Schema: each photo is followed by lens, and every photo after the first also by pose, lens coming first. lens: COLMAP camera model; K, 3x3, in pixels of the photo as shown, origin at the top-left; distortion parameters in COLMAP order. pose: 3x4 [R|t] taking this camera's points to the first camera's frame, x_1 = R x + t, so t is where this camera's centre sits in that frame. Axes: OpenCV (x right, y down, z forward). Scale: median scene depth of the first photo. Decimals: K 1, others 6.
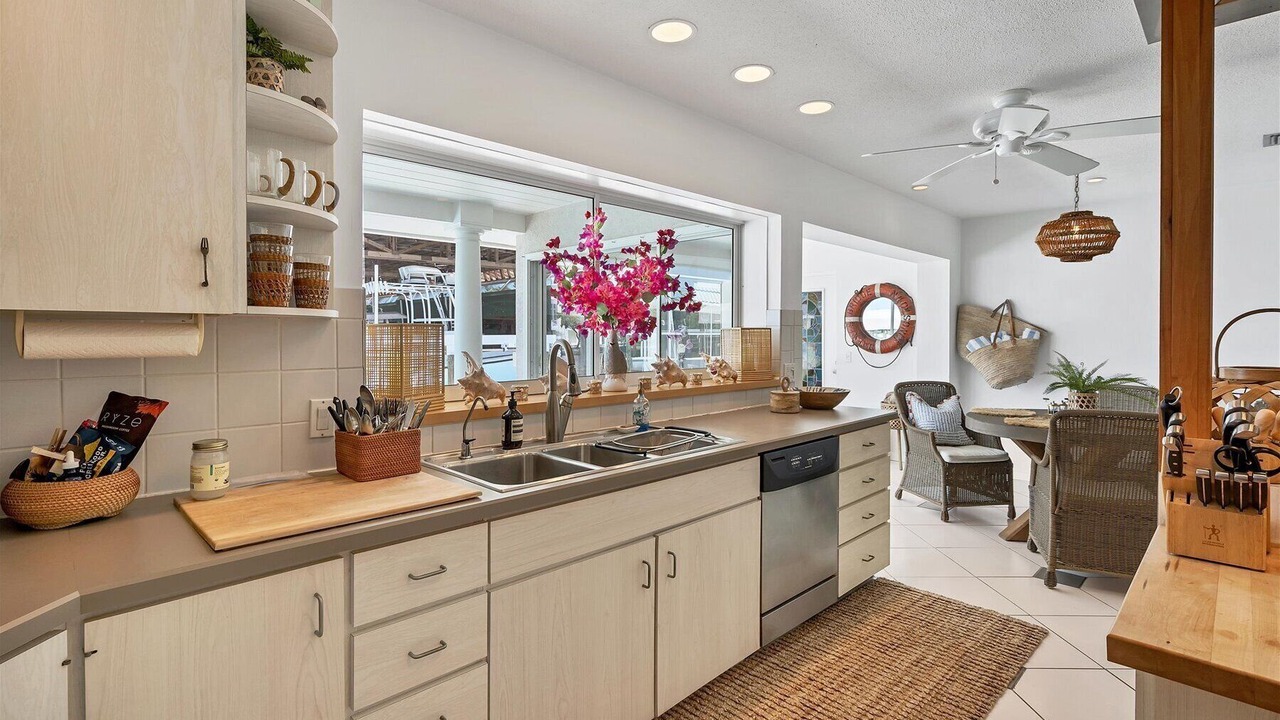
lens RADIAL K [[598.8, 0, 621.2], [0, 598.8, 335.6], [0, 0, 1]] dist [-0.004260, 0.000077]
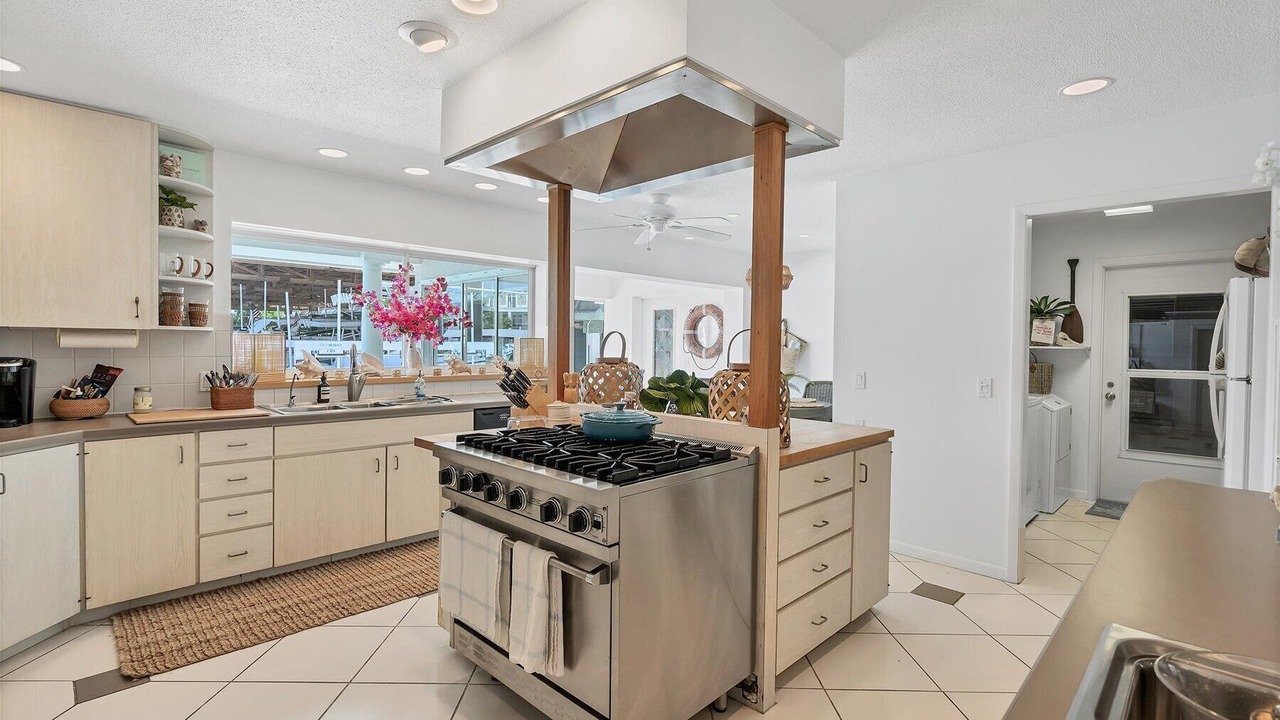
lens RADIAL K [[598.8, 0, 630.4], [0, 598.8, 350.1], [0, 0, 1]] dist [-0.004260, 0.000077]
pose [[0.999909, 0.011339, 0.007330, 1.045711], [-0.011413, 0.999883, 0.010184, -0.001569], [-0.007214, -0.010266, 0.999921, -1.159537]]
